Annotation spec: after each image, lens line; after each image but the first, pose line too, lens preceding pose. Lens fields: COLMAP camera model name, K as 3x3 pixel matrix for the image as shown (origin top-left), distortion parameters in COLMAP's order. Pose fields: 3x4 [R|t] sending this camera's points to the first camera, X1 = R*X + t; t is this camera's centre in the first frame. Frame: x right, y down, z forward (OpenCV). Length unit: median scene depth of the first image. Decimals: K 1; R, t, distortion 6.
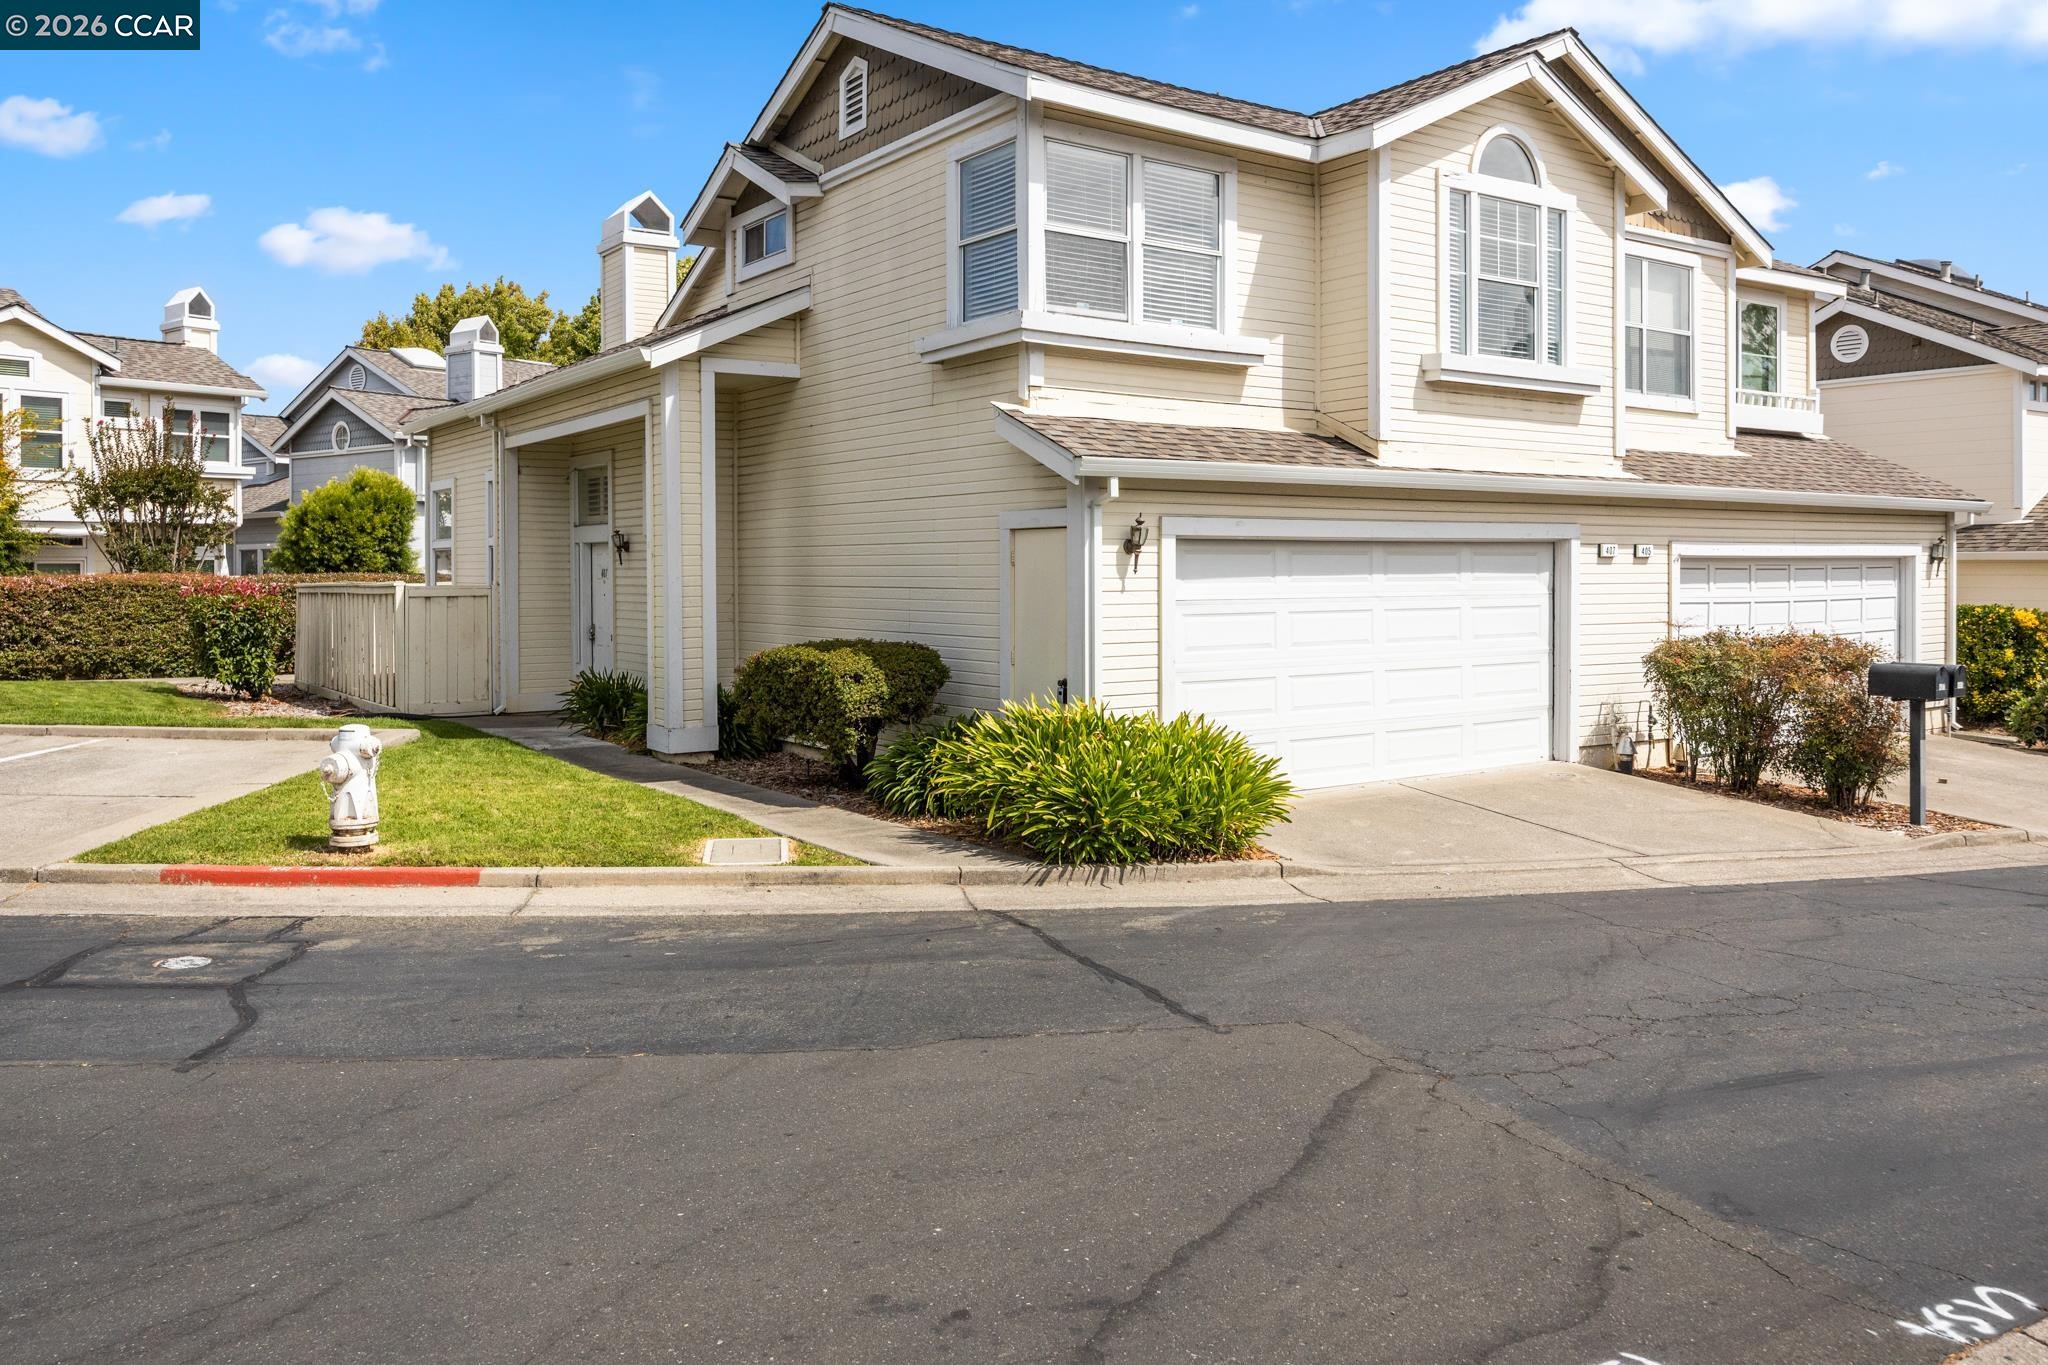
lens RADIAL K [[1534.4, 0, 1000.4], [0, 1534.4, 608.3], [0, 0, 1]] dist [-0.004308, -0.000253]
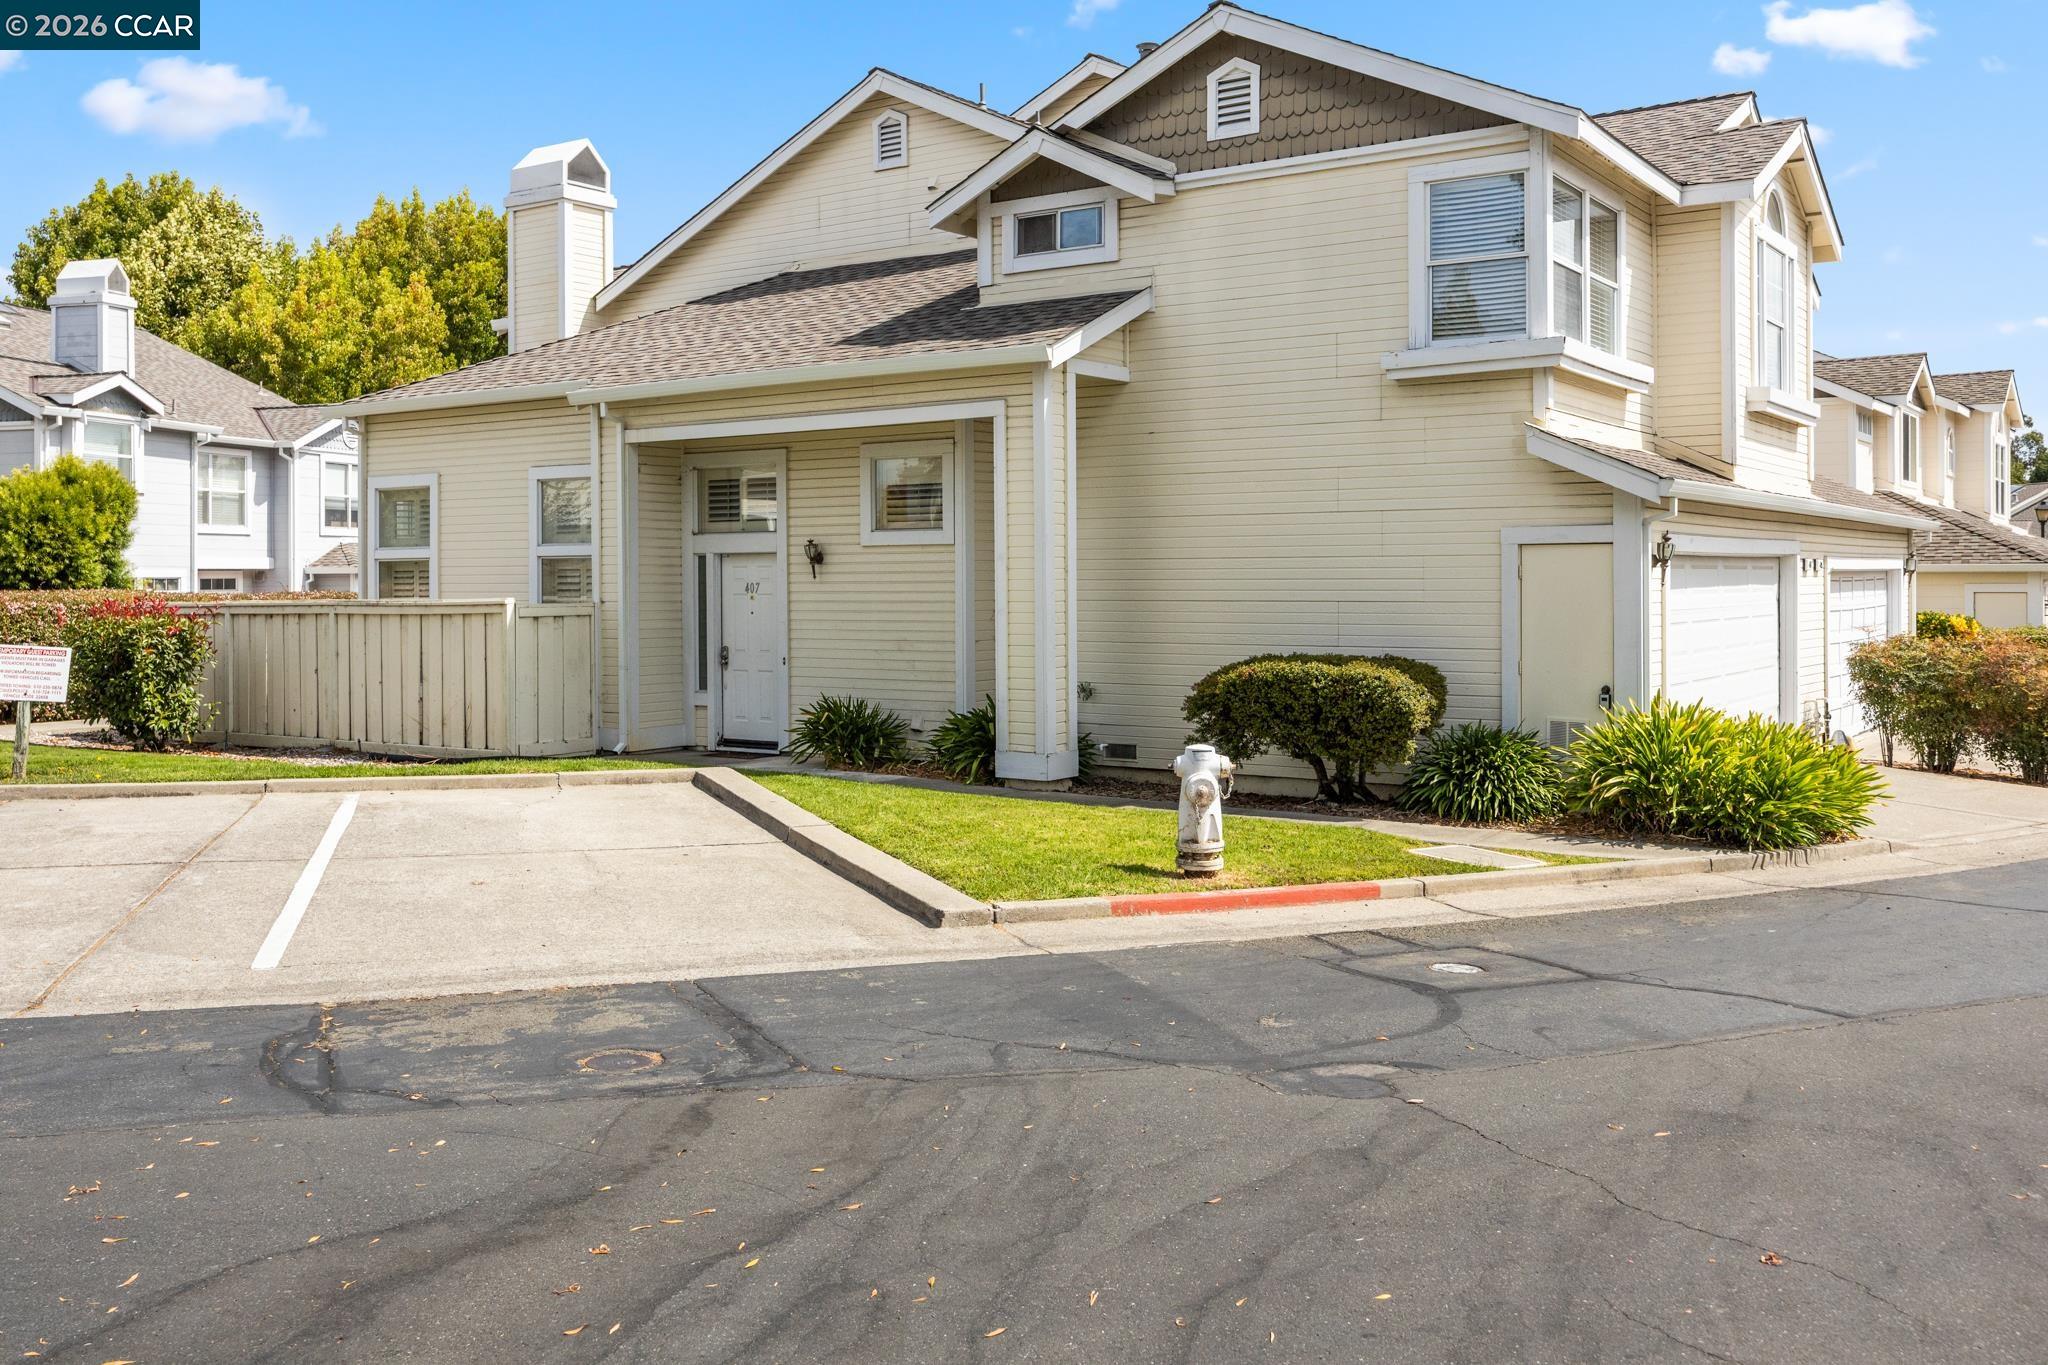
lens RADIAL K [[1781.7, 0, 993.8], [0, 1781.7, 624.0], [0, 0, 1]] dist [-0.010671, -0.019115]
pose [[0.937470, -0.010655, 0.347903, -0.596369], [0.011143, 0.999938, 0.000599, -0.001764], [-0.347888, 0.003315, 0.937530, -0.005853]]
